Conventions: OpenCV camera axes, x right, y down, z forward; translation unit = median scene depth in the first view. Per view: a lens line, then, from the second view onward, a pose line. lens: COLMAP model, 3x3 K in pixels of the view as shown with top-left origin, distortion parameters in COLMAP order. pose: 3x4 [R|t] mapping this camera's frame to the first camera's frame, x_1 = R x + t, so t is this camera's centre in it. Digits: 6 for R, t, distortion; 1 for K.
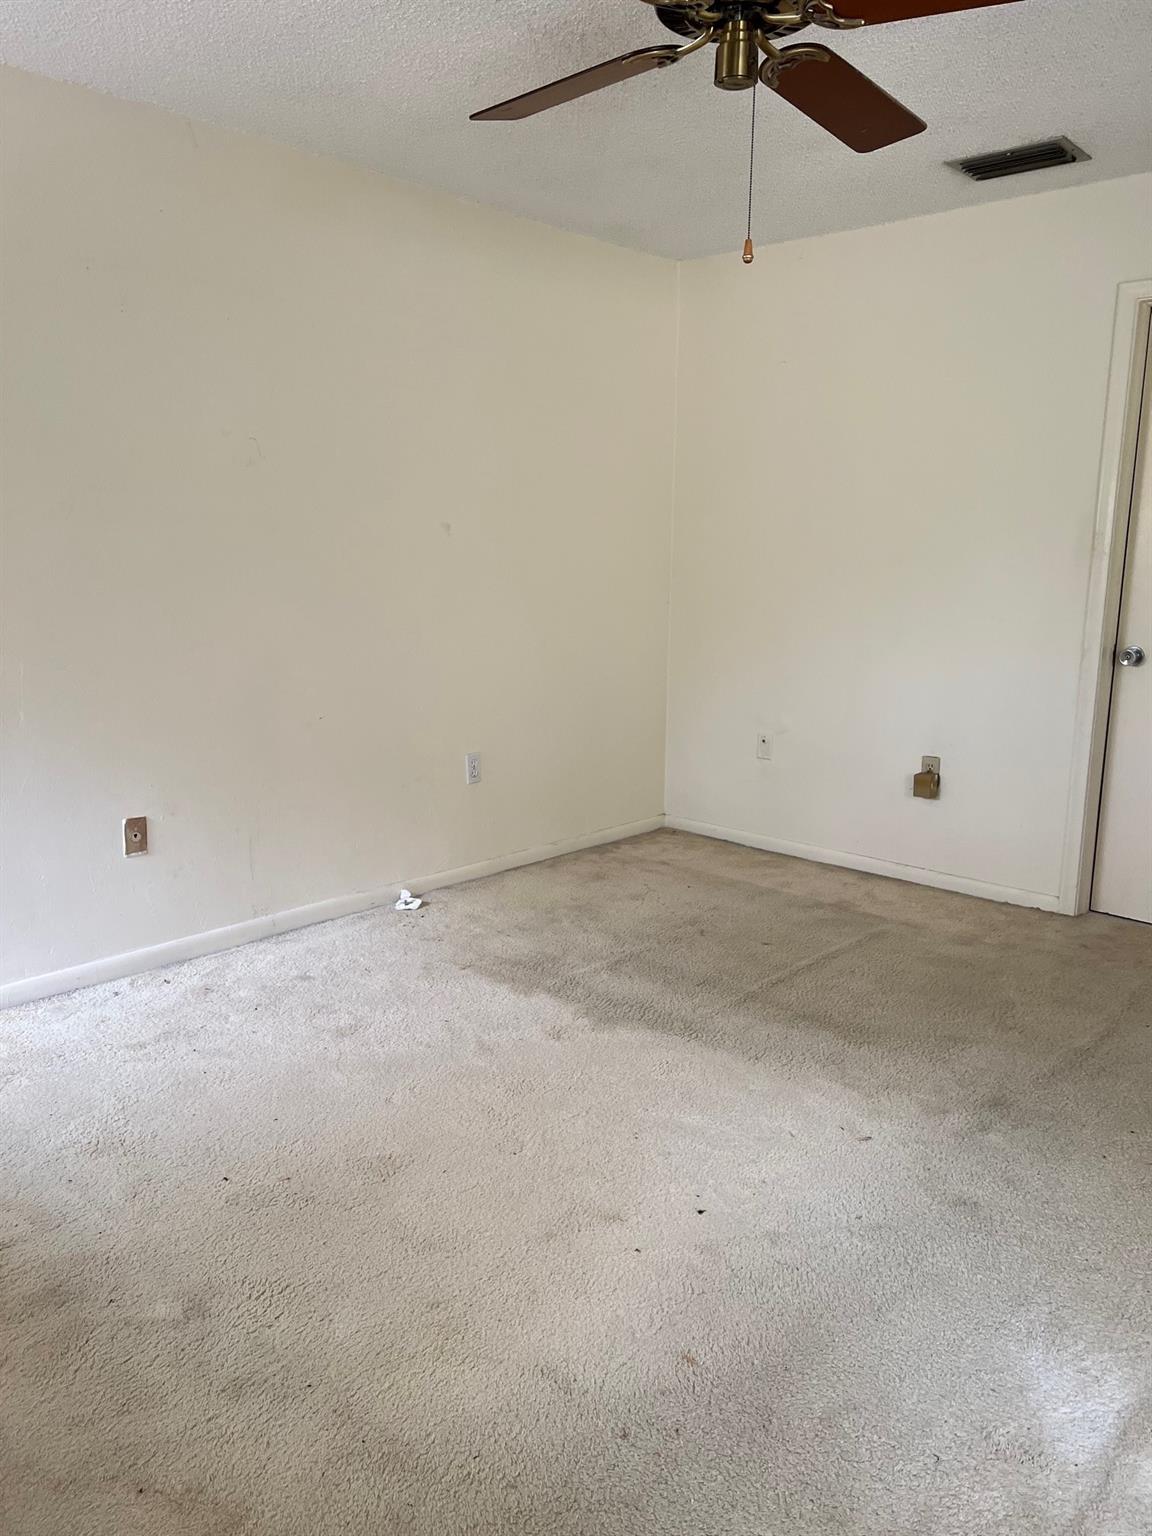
lens RADIAL K [[1133.1, 0, 578.1], [0, 1133.1, 766.6], [0, 0, 1]] dist [0.049600, -0.054730]
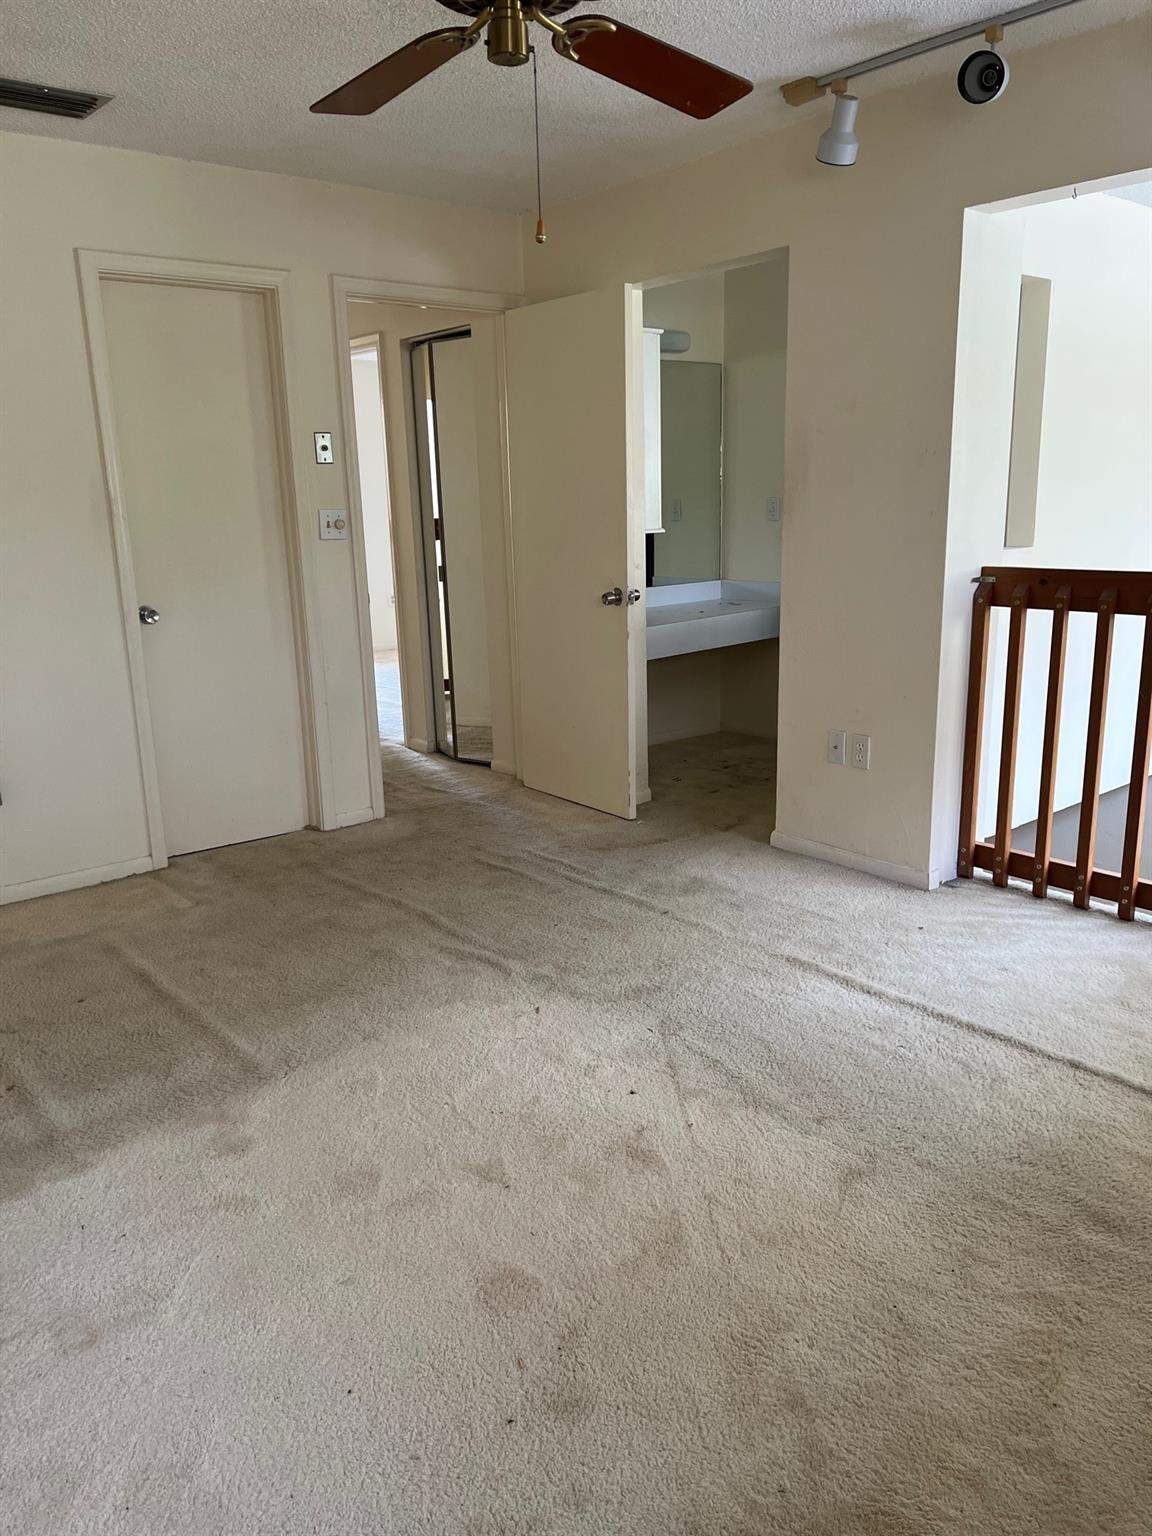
lens RADIAL K [[1133.1, 0, 579.1], [0, 1133.1, 772.1], [0, 0, 1]] dist [0.049600, -0.054730]
pose [[0.126680, -0.241865, 0.962005, -0.517183], [0.212023, 0.954007, 0.211934, -0.096307], [-0.969019, 0.177119, 0.172135, 0.447370]]
